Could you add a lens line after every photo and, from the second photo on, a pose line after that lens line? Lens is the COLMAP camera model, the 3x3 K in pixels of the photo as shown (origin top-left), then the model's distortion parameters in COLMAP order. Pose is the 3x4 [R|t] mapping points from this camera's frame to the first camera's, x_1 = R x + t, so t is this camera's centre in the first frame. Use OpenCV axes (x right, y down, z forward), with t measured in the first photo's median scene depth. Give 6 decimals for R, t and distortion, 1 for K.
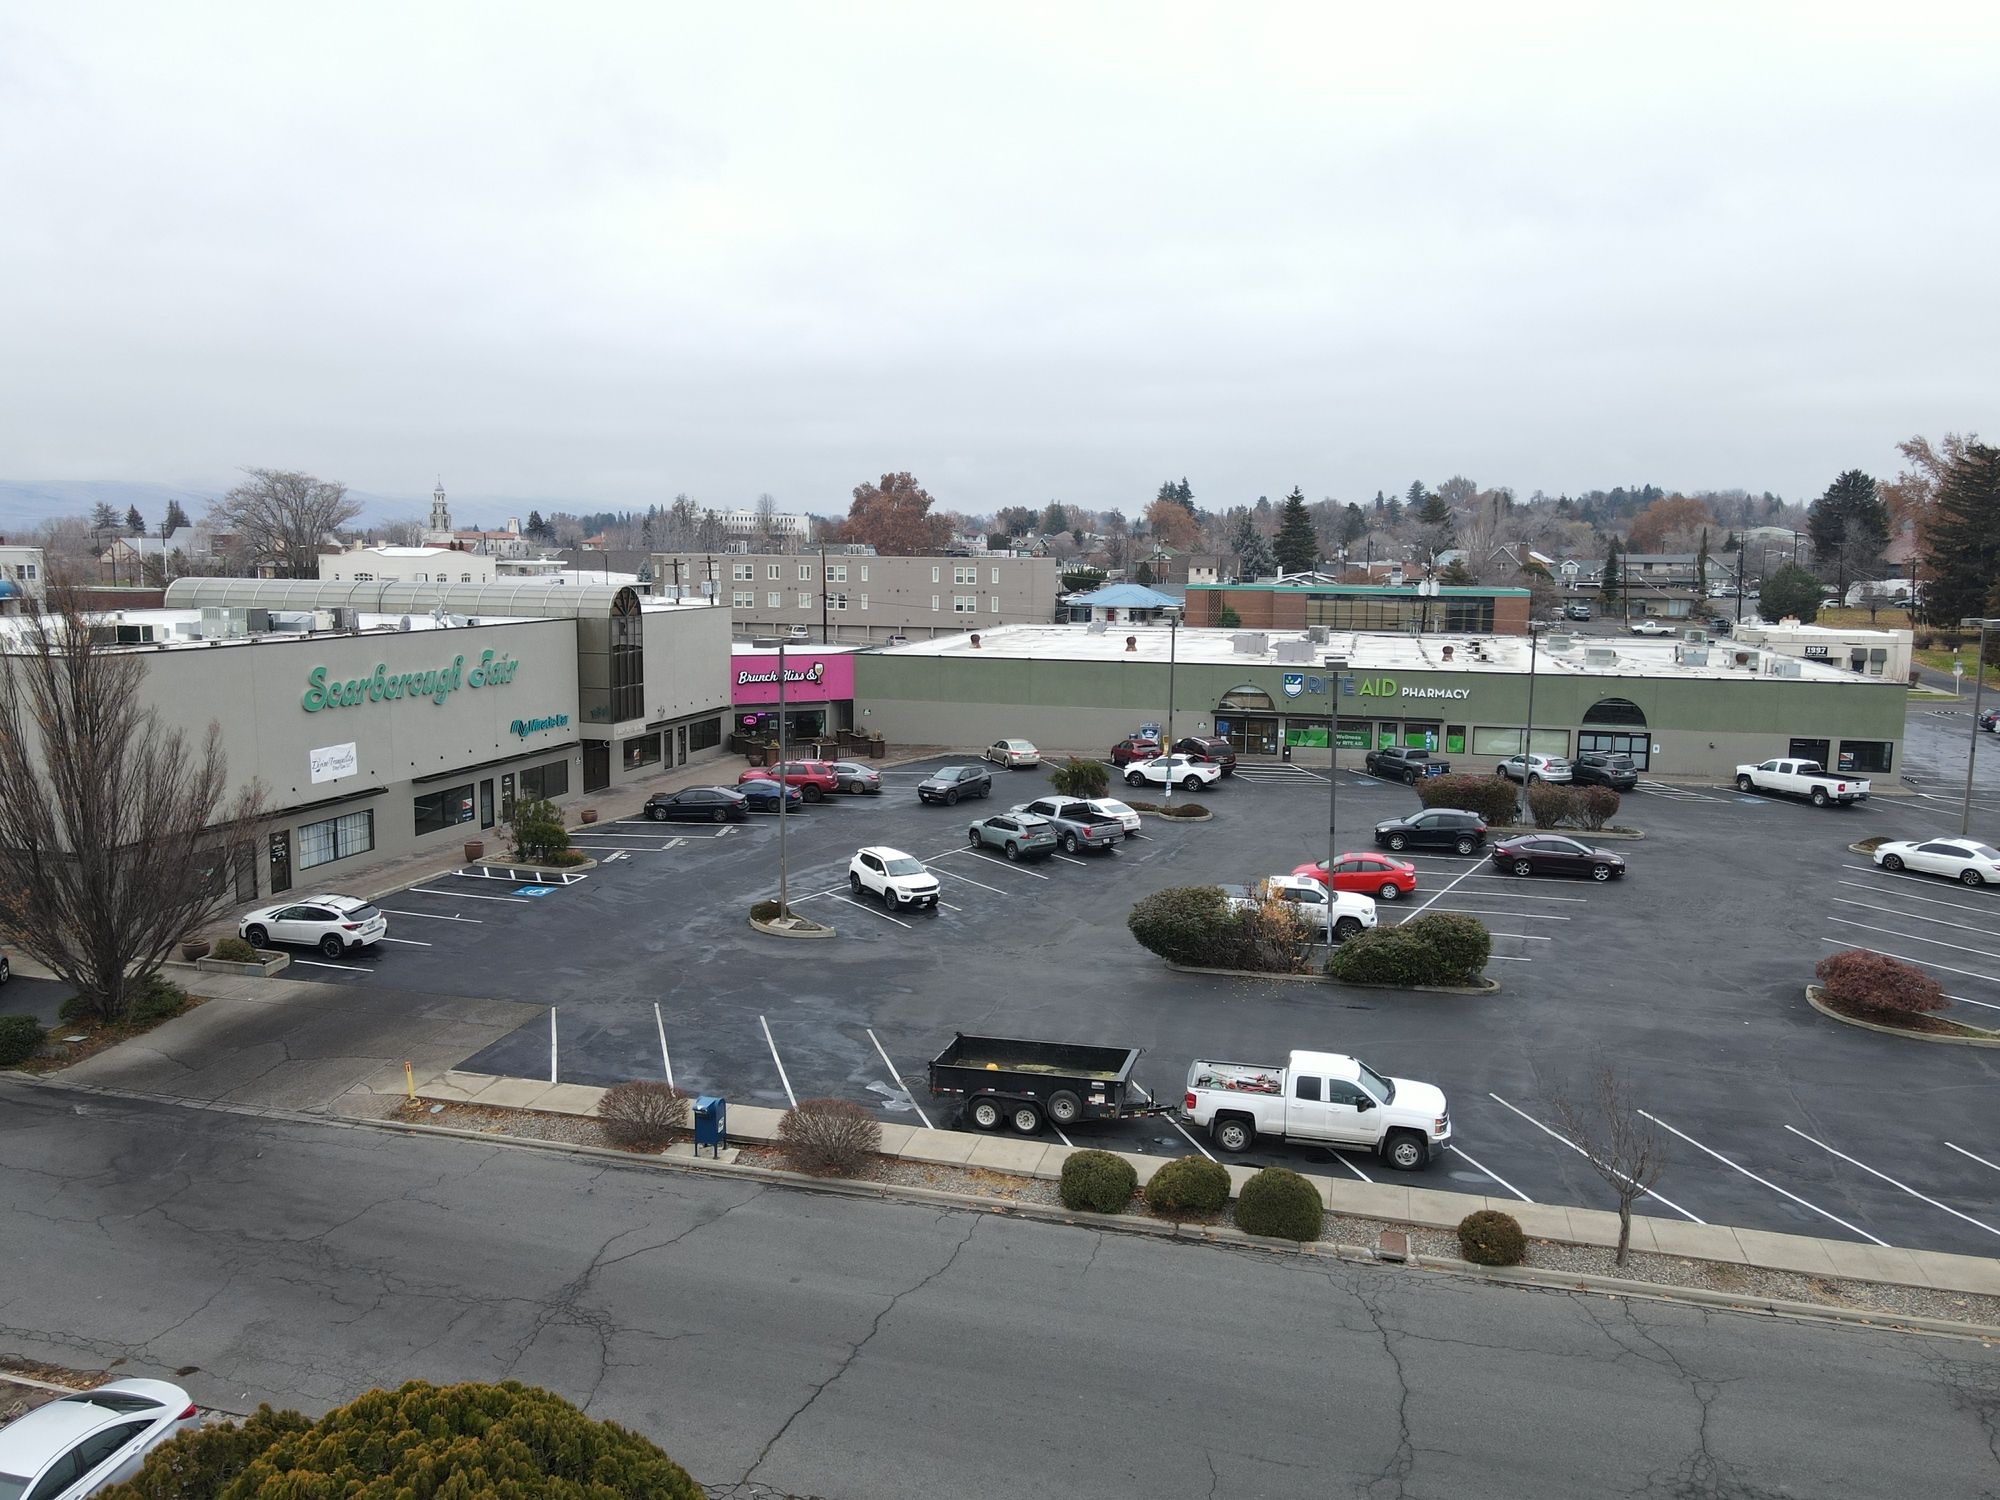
lens RADIAL K [[1468.5, 0, 1000.0], [0, 1468.5, 750.0], [0, 0, 1]] dist [0.005672, 0.018922]
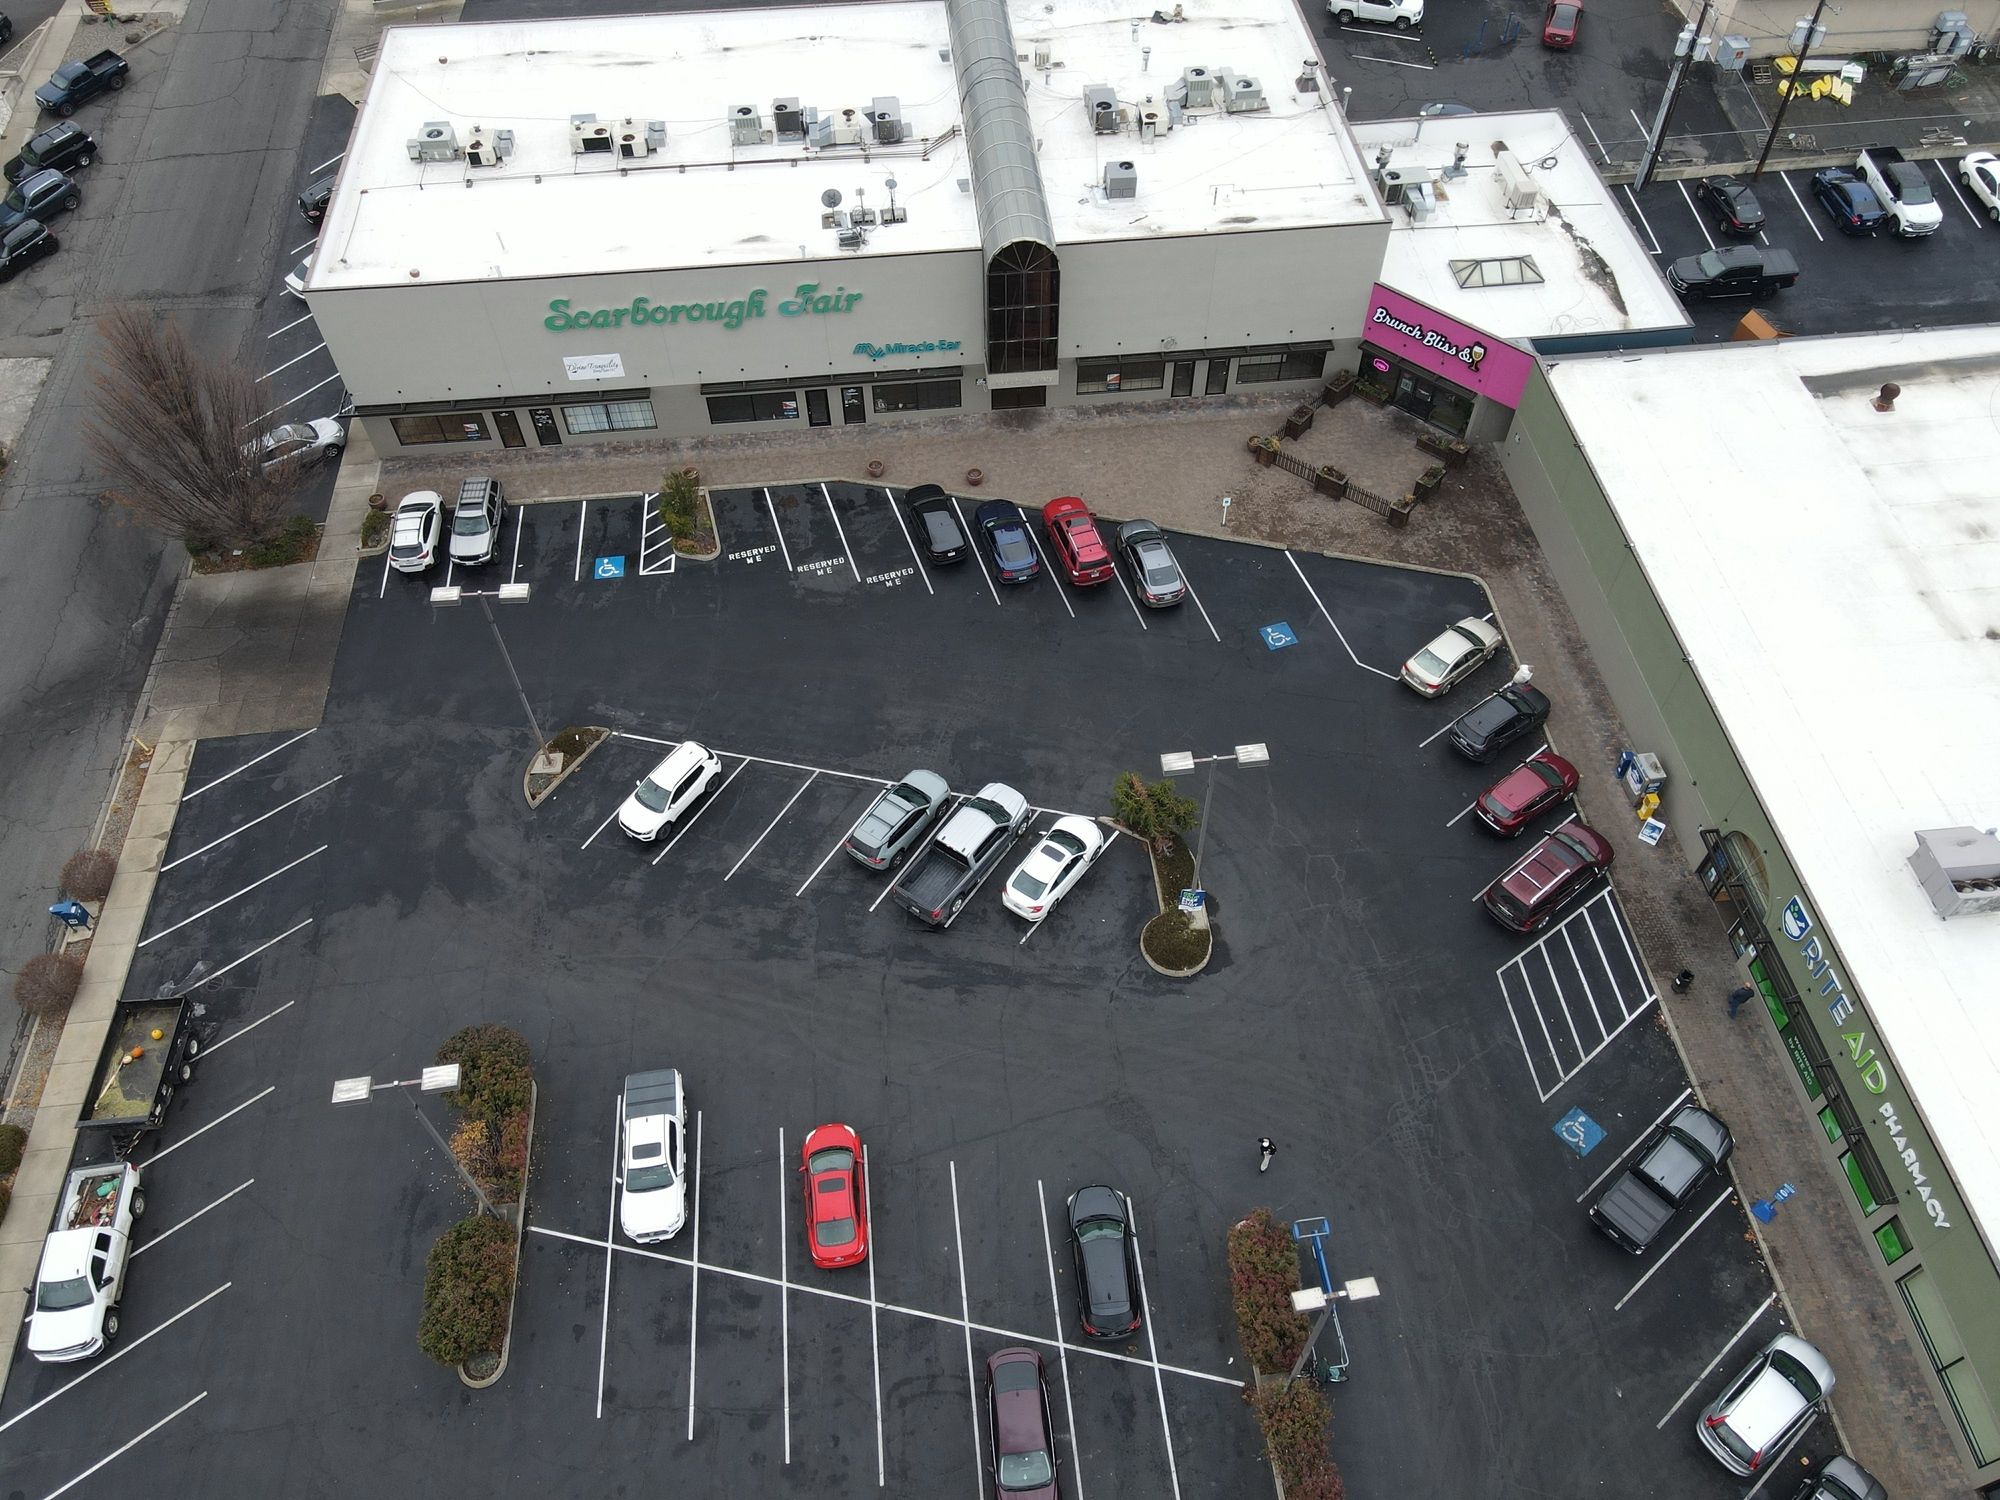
lens RADIAL K [[1484.6, 0, 1000.0], [0, 1484.6, 750.0], [0, 0, 1]] dist [-0.002864, 0.034417]
pose [[0.341832, 0.735631, -0.584805, 0.536780], [-0.113688, 0.650092, 0.751303, -0.668069], [0.932859, -0.190334, 0.305855, 0.814947]]
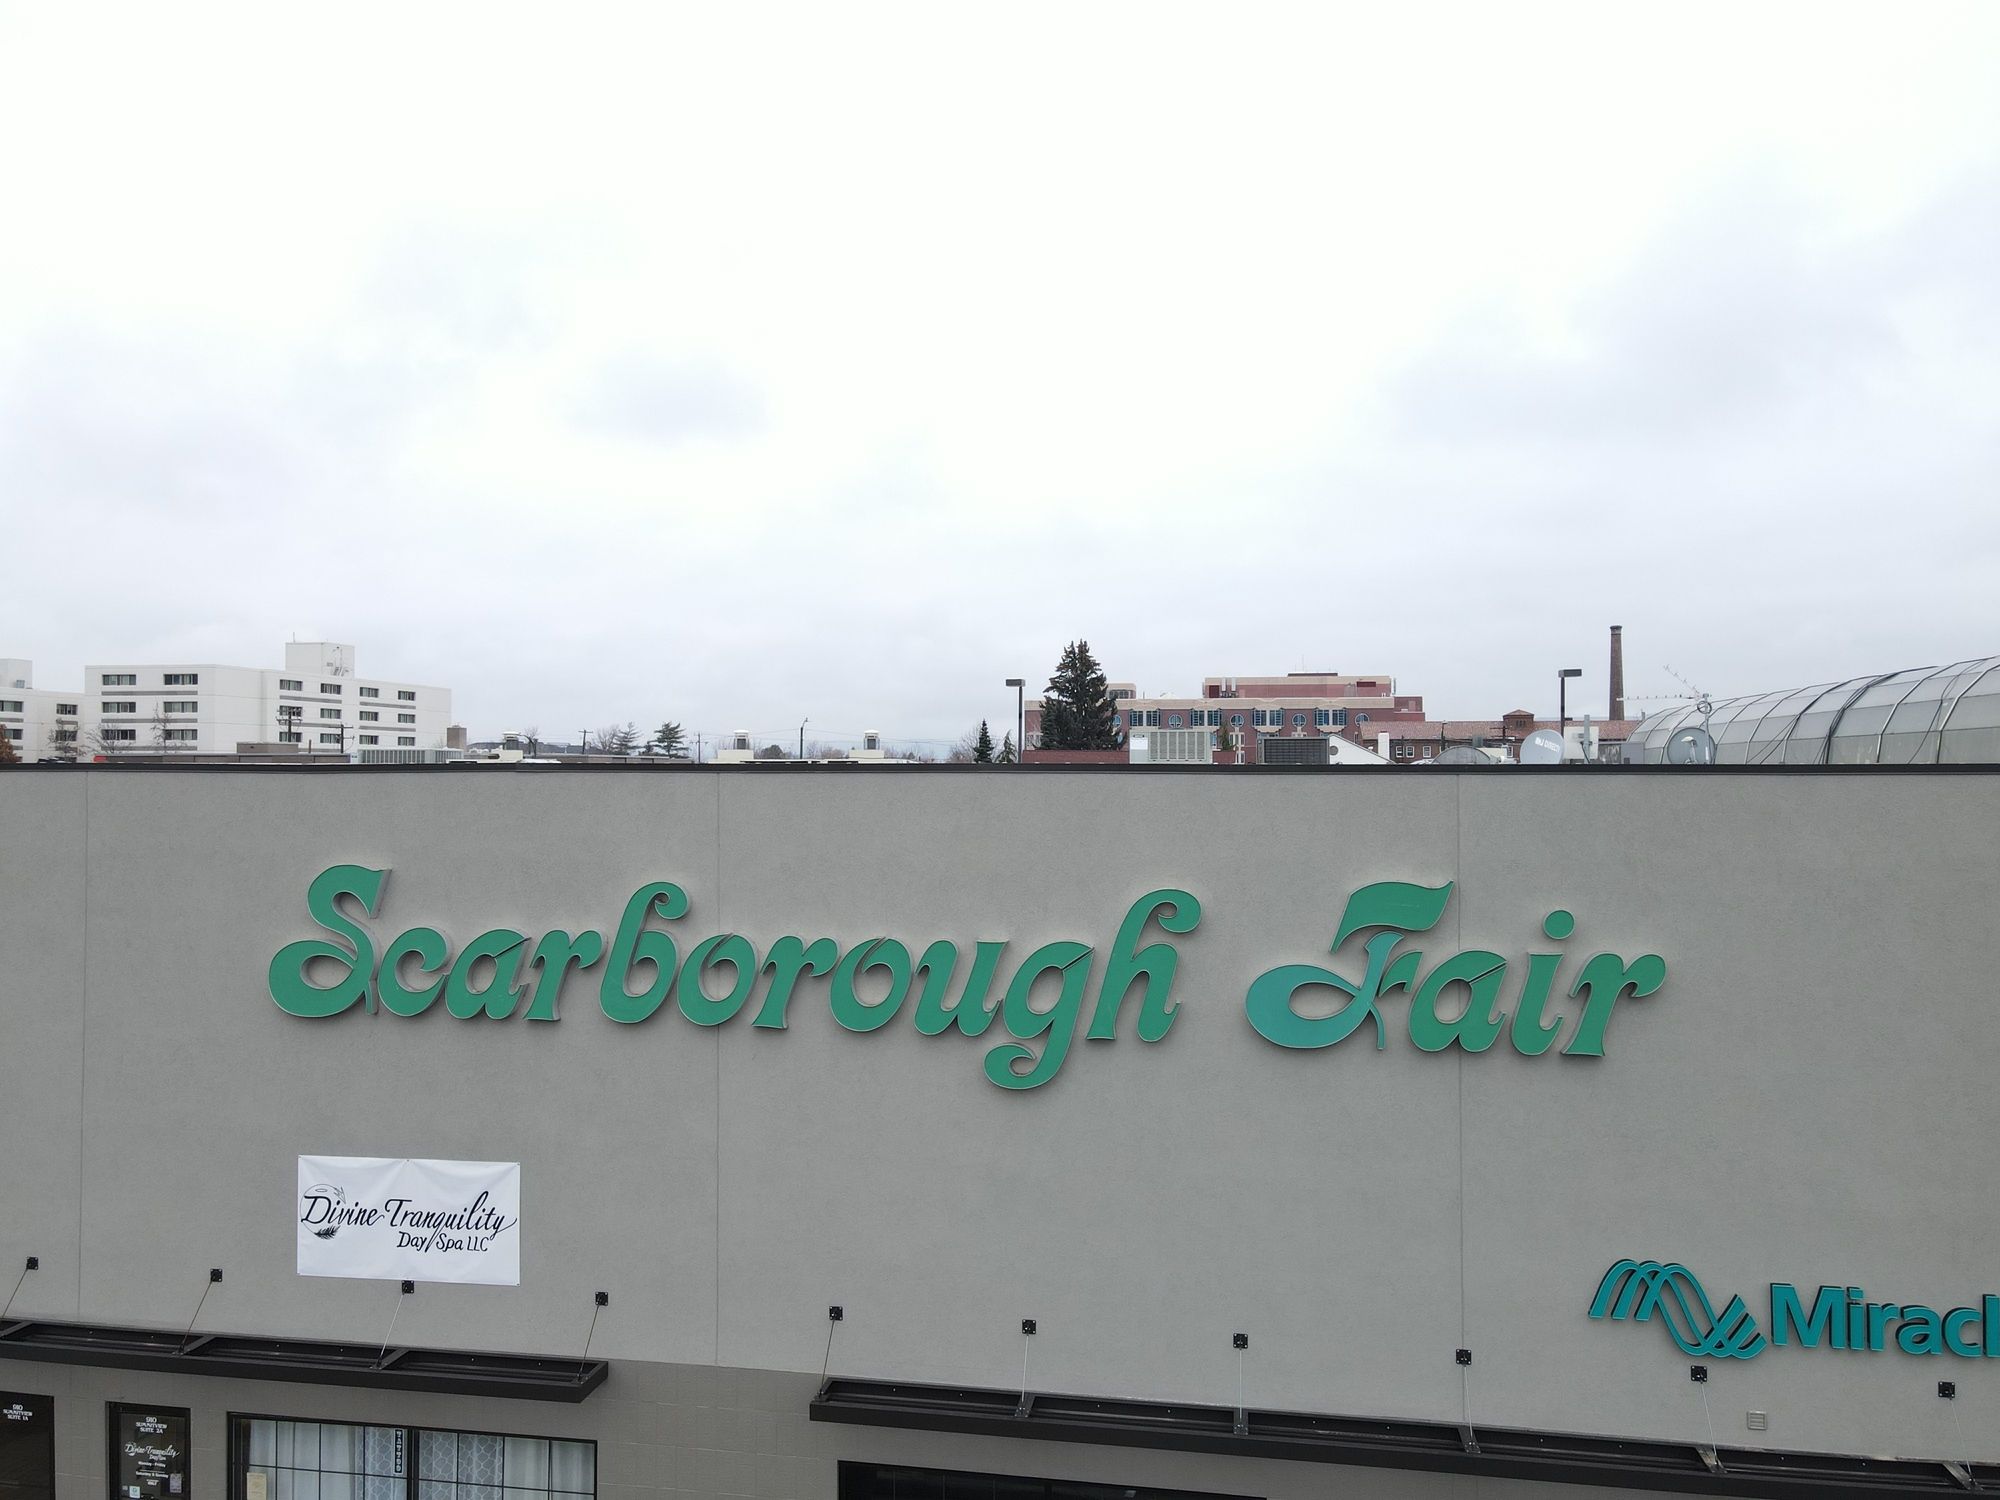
lens RADIAL K [[1484.6, 0, 1000.0], [0, 1484.6, 750.0], [0, 0, 1]] dist [-0.002864, 0.034417]
pose [[0.074417, -0.025496, -0.996901, -0.154417], [-0.132262, 0.990589, -0.035207, -0.076426], [0.988417, 0.134472, 0.070344, 0.996030]]
